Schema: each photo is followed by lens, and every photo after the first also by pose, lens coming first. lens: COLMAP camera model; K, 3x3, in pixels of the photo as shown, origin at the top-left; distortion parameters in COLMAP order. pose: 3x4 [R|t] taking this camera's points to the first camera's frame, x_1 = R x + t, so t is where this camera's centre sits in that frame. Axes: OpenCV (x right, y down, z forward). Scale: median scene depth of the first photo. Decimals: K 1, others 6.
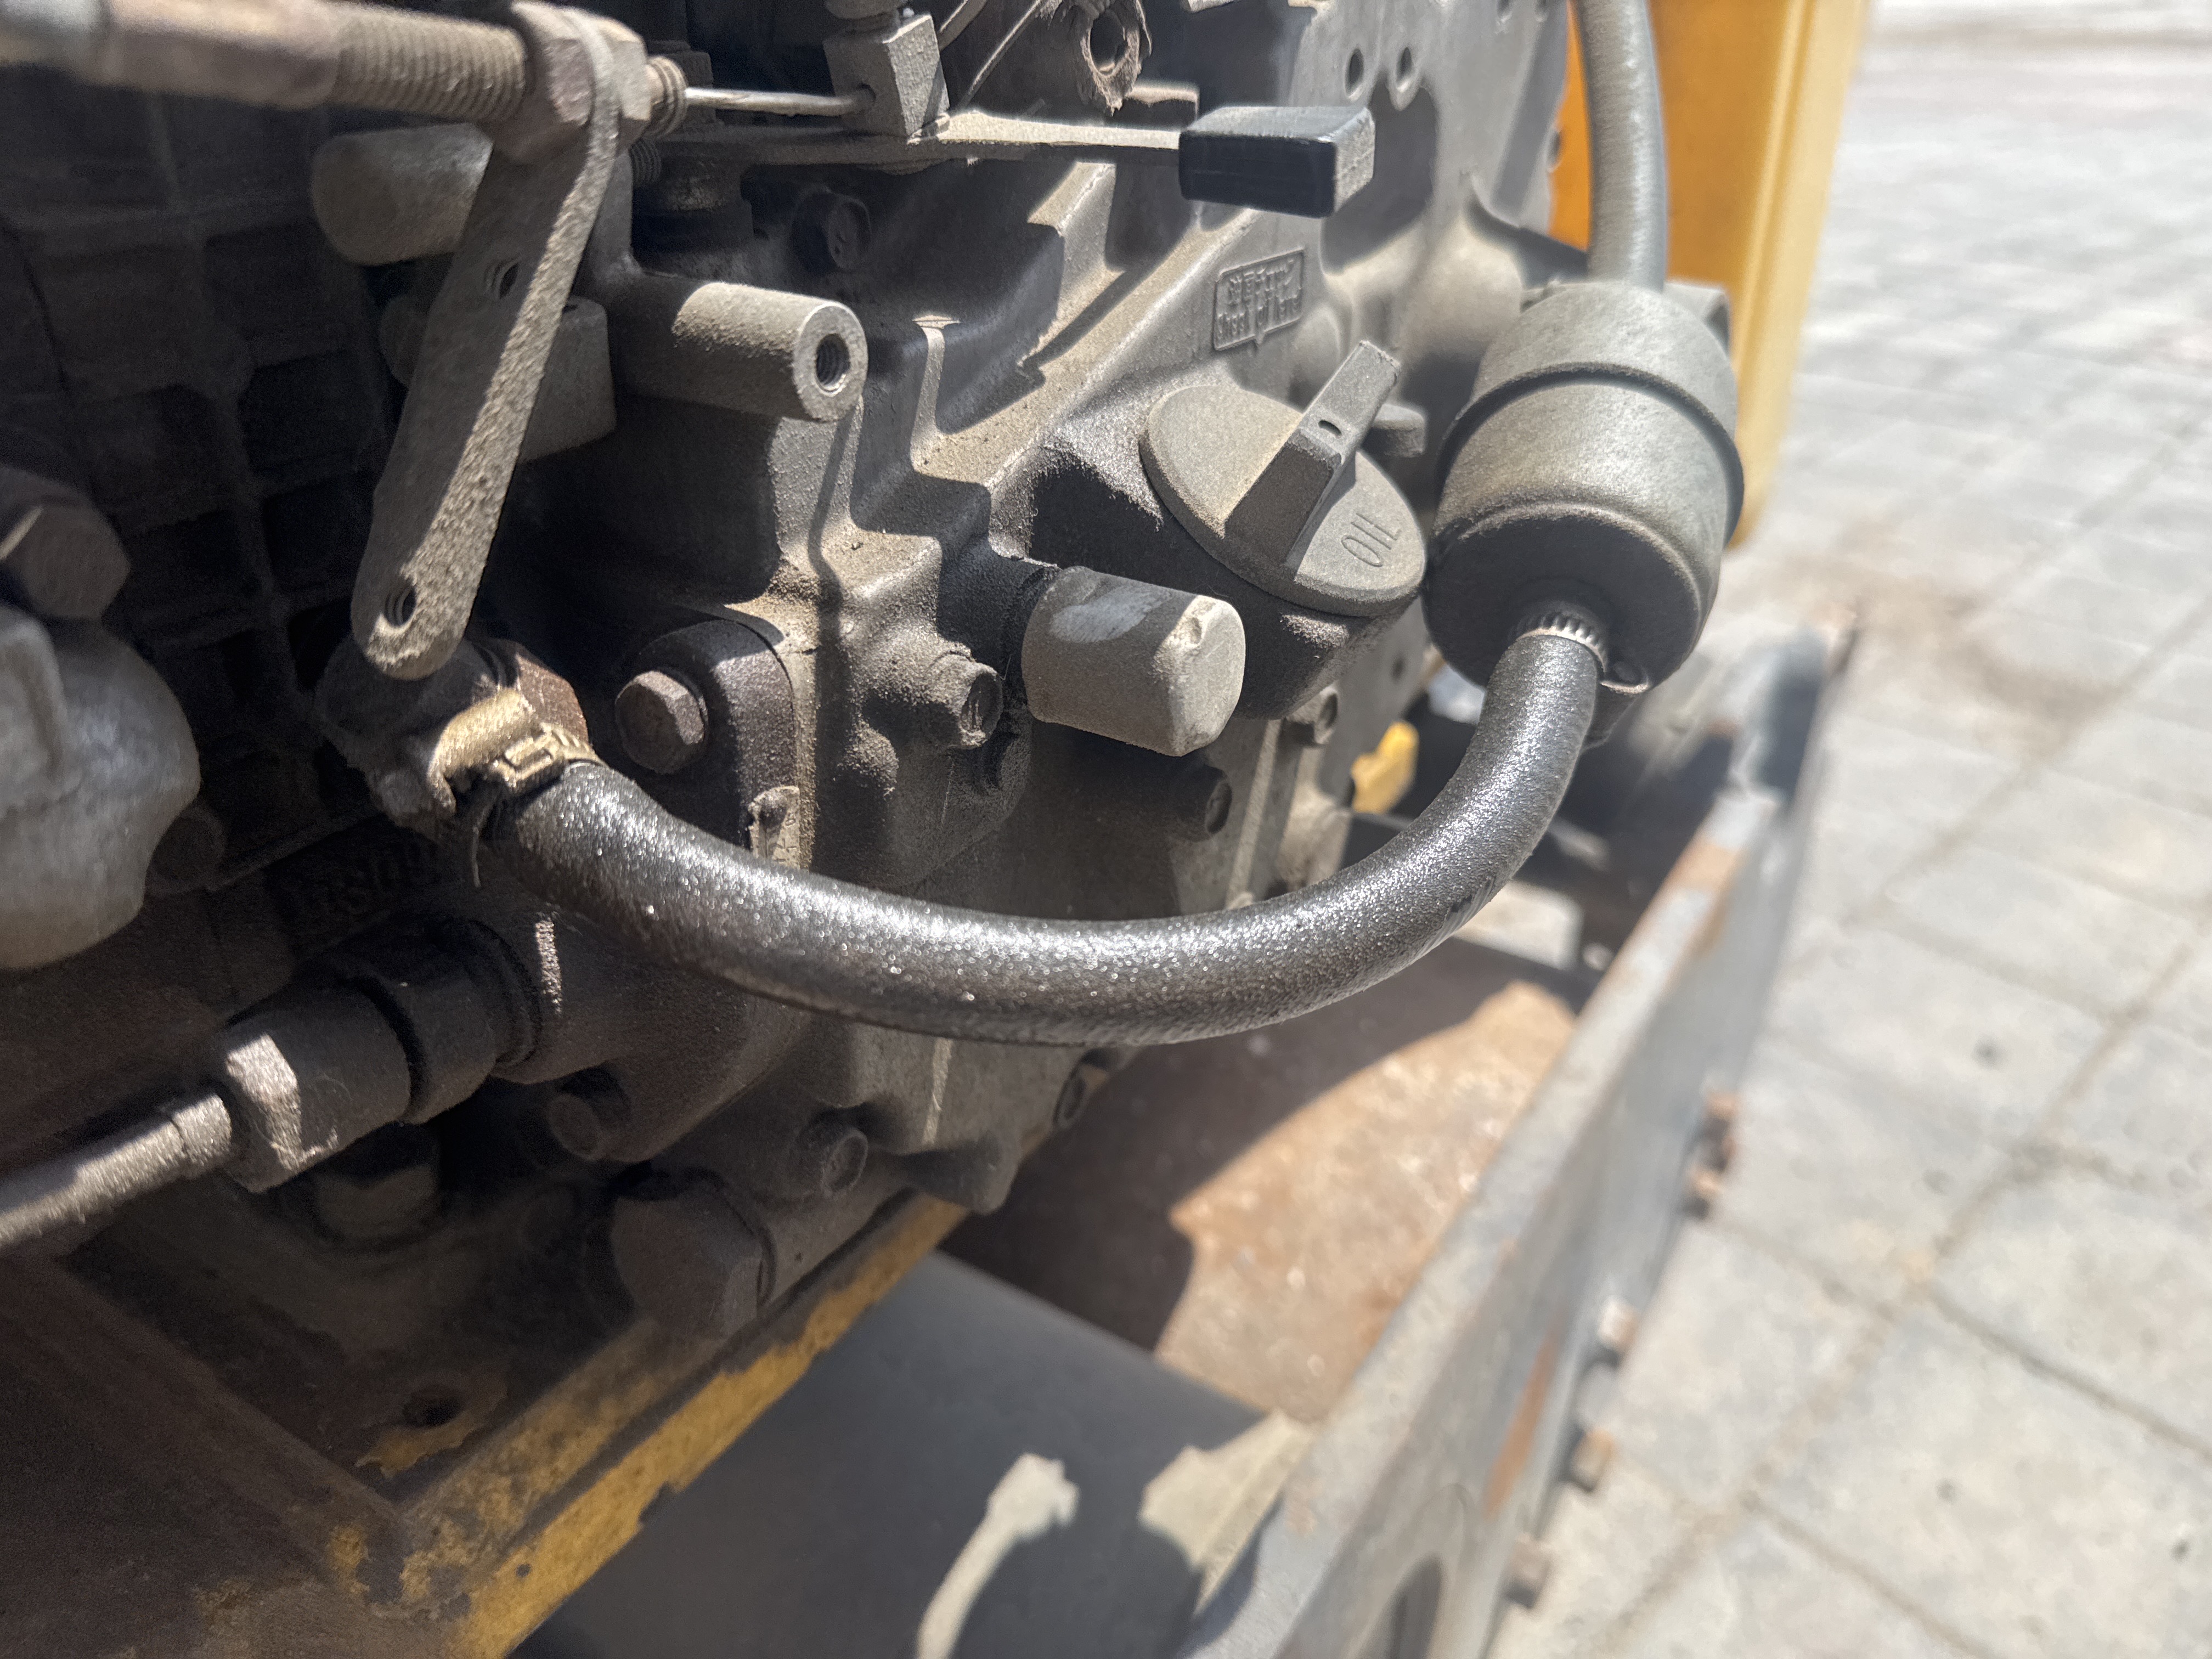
lens RADIAL K [[1634.9, 0, 1097.5], [0, 1634.9, 845.8], [0, 0, 1]] dist [0.052632, -0.129989]
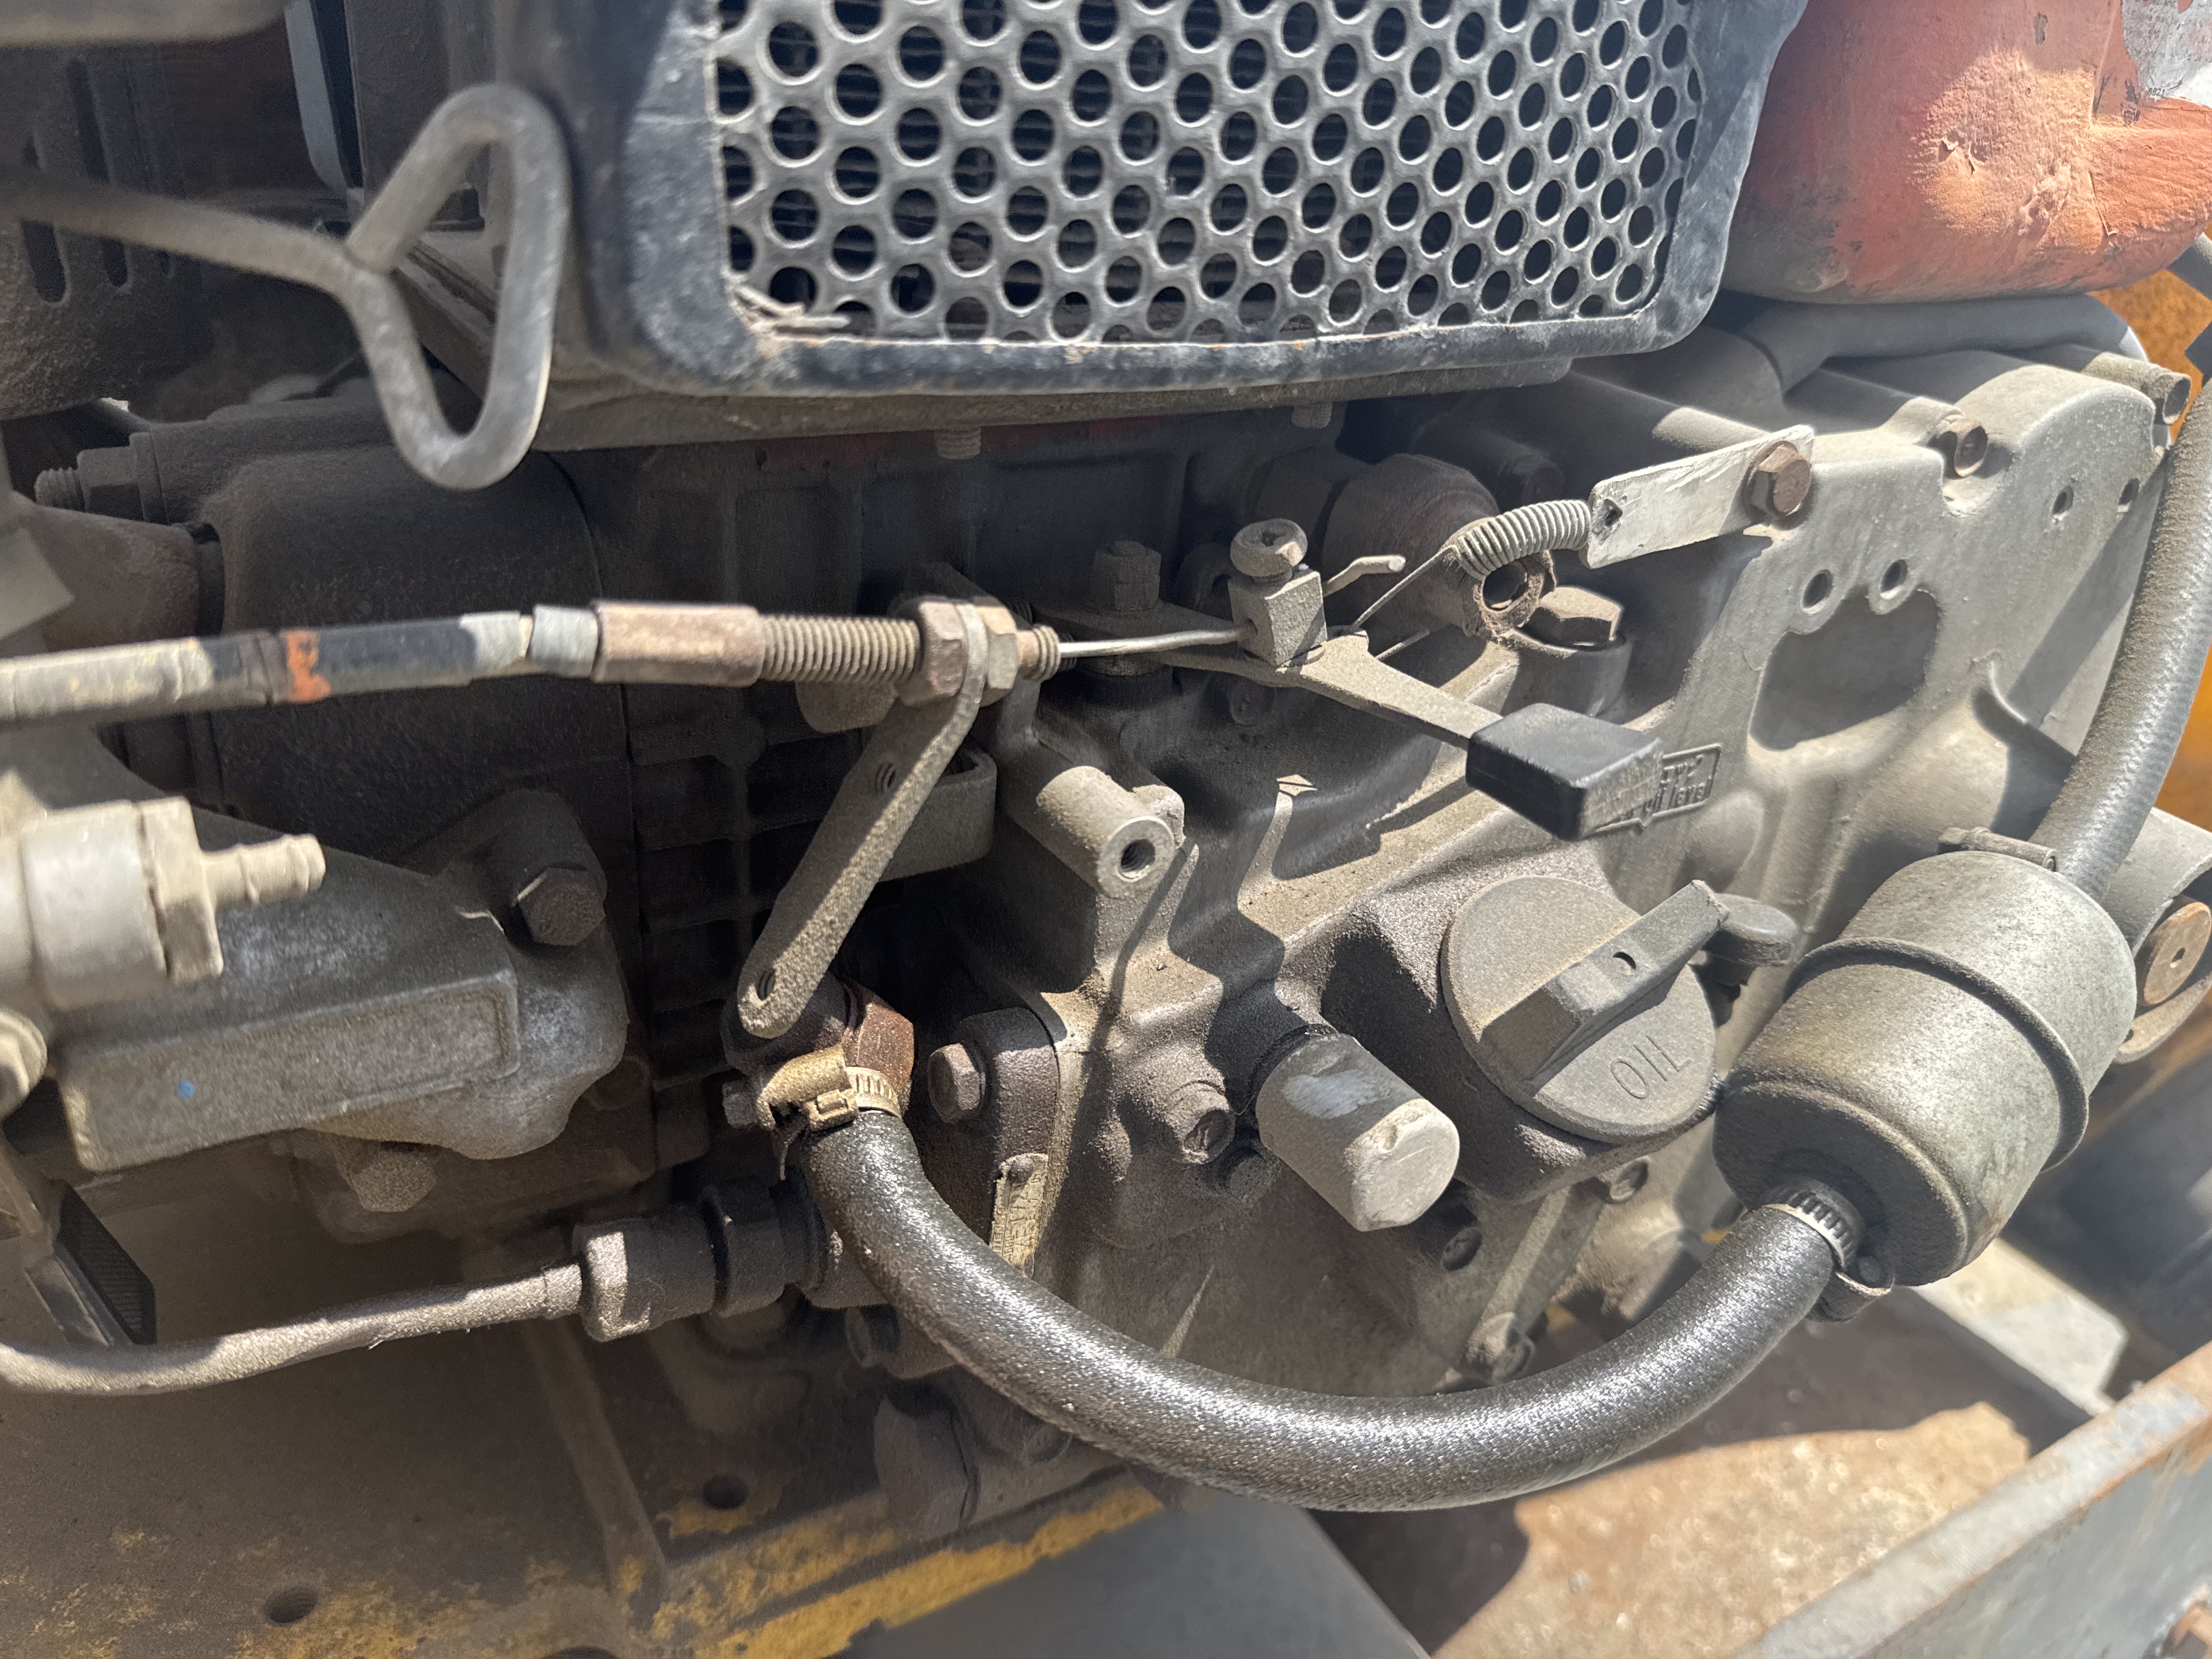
lens RADIAL K [[1620.1, 0, 1113.2], [0, 1620.1, 838.1], [0, 0, 1]] dist [0.082098, -0.192800]
pose [[0.889432, 0.251749, -0.381488, 0.235854], [-0.269144, 0.963066, 0.008037, -0.255661], [0.369422, 0.095527, 0.924339, -0.119526]]
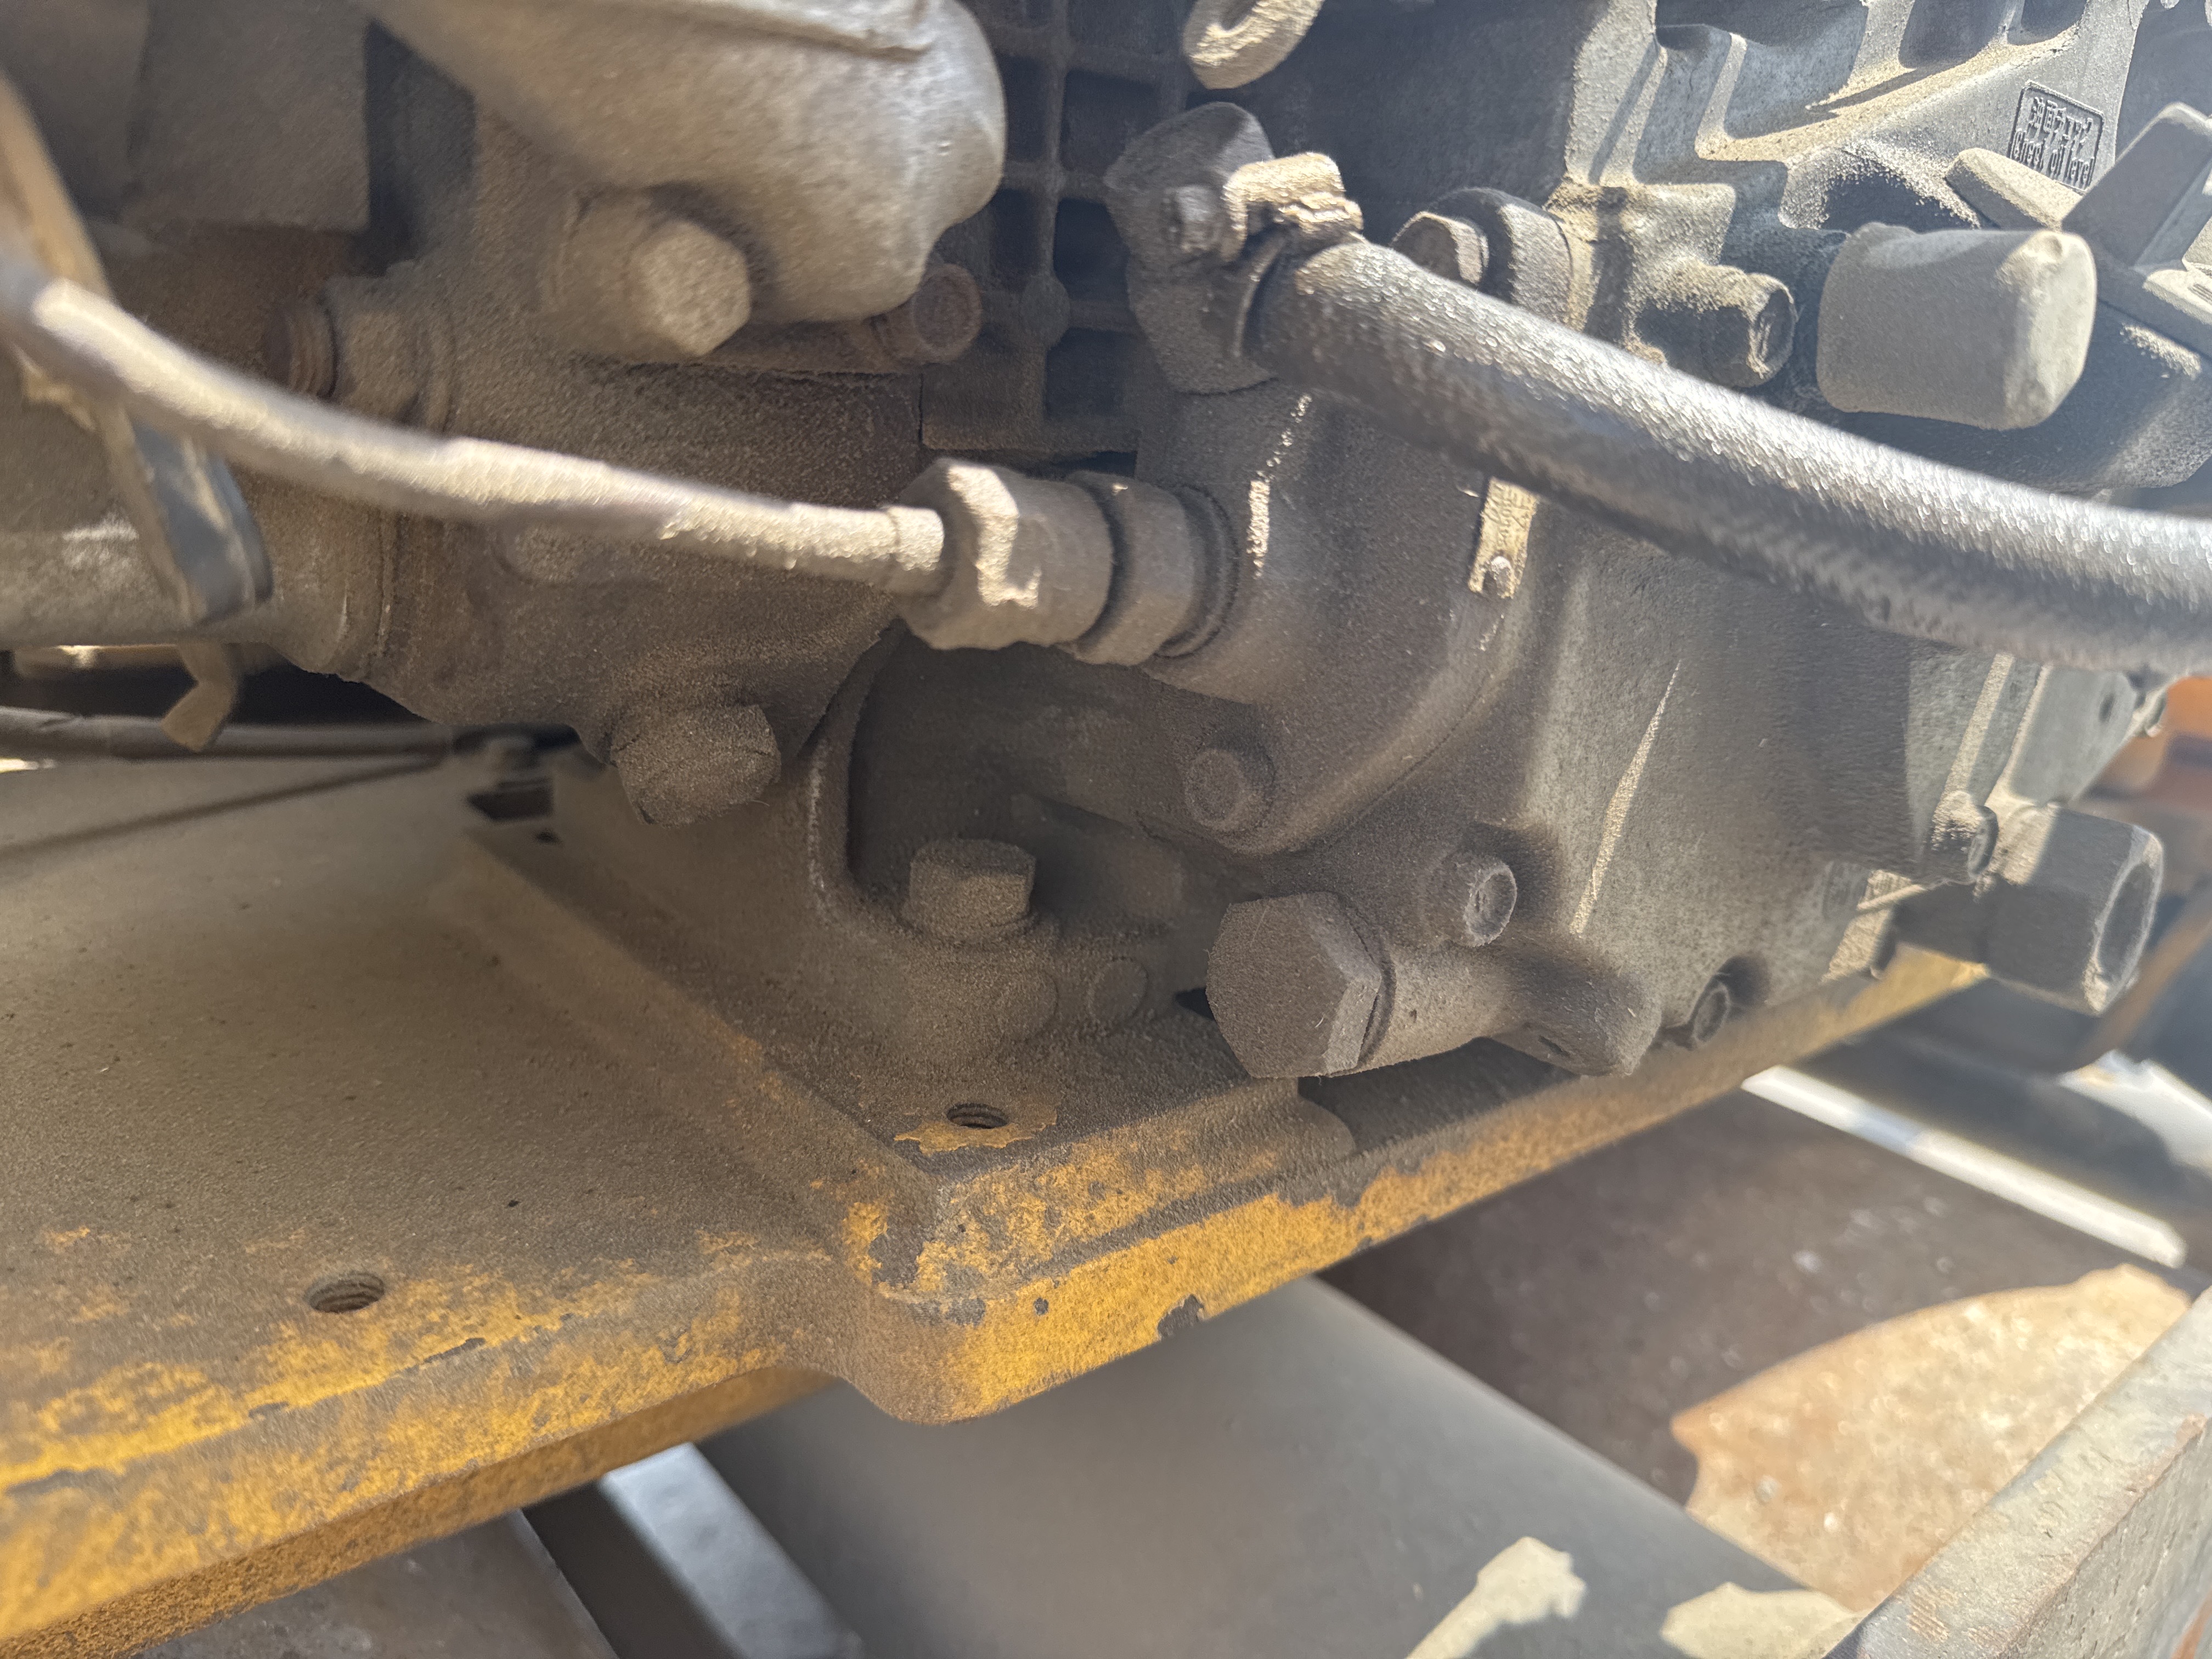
lens RADIAL K [[1634.9, 0, 1097.5], [0, 1634.9, 845.8], [0, 0, 1]] dist [0.052632, -0.129989]
pose [[0.950744, 0.143722, -0.274646, -0.121607], [-0.200250, 0.961092, -0.190268, 0.381240], [0.236615, 0.235894, 0.942532, 0.132936]]
